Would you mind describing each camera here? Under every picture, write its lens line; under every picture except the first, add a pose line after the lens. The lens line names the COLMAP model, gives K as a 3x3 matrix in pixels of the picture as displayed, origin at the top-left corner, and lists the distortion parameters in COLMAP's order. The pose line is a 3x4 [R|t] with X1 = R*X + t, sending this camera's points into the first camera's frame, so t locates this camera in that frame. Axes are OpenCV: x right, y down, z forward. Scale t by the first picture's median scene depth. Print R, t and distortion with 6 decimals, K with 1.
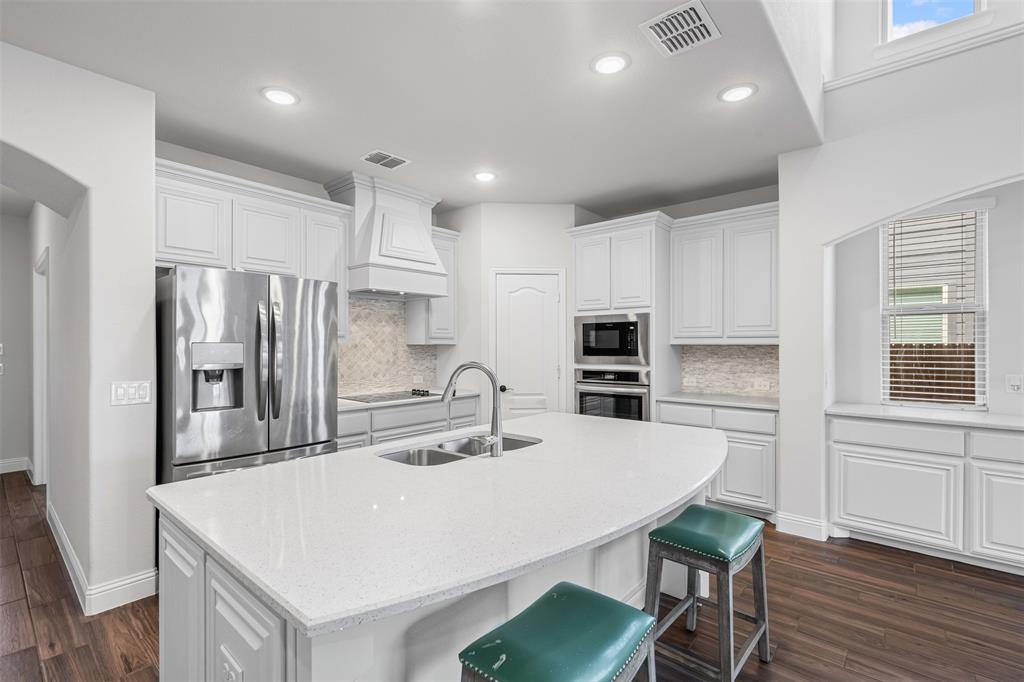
lens RADIAL K [[467.7, 0, 511.7], [0, 467.7, 344.7], [0, 0, 1]] dist [0.003061, 0.001100]
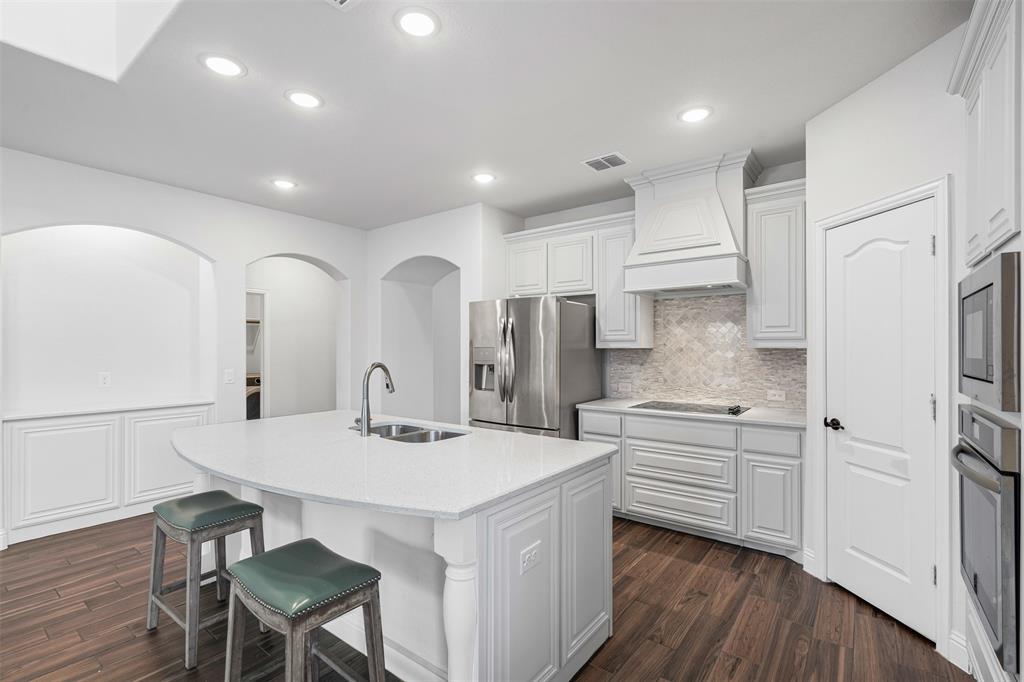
lens RADIAL K [[467.7, 0, 510.0], [0, 467.7, 344.2], [0, 0, 1]] dist [0.003061, 0.001100]
pose [[0.063616, -0.008097, -0.997942, 0.568229], [0.000174, 0.999967, -0.008102, -0.000607], [0.997974, 0.000342, 0.063616, 0.591672]]
